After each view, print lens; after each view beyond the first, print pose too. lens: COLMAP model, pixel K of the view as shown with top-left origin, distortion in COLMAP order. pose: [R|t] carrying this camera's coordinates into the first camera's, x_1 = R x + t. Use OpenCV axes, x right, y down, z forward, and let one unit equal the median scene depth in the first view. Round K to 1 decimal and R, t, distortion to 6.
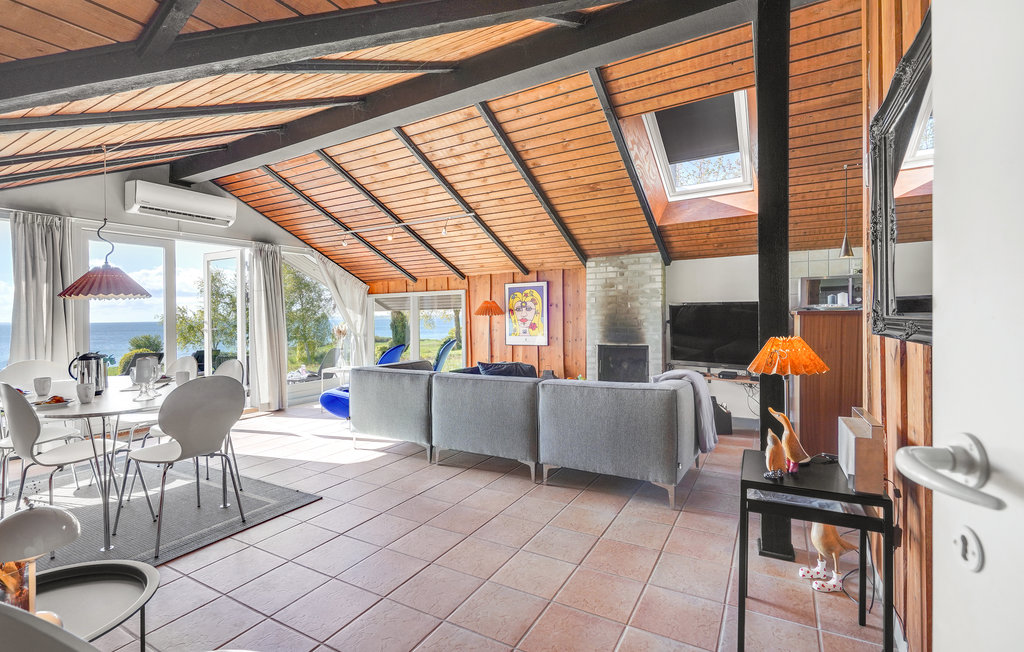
lens RADIAL K [[459.6, 0, 510.1], [0, 459.6, 324.0], [0, 0, 1]] dist [0.017905, -0.008031]
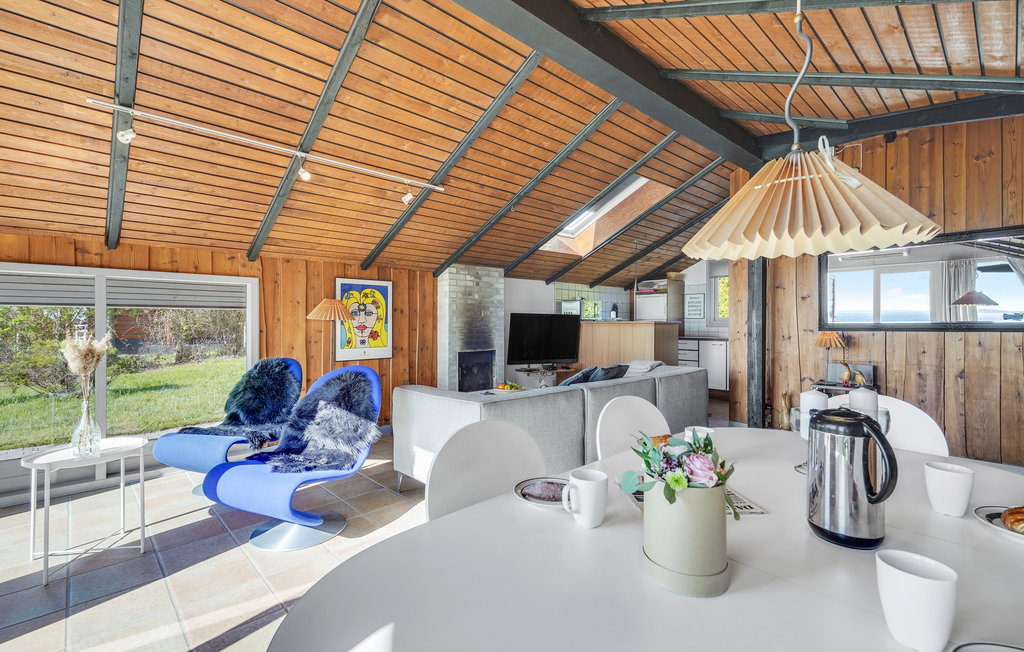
lens RADIAL K [[459.6, 0, 514.3], [0, 459.6, 324.9], [0, 0, 1]] dist [0.017905, -0.008031]
pose [[0.292461, 0.006735, 0.956254, -0.728510], [0.009409, 0.999907, -0.009920, -0.002862], [-0.956231, 0.011899, 0.292370, 0.599390]]
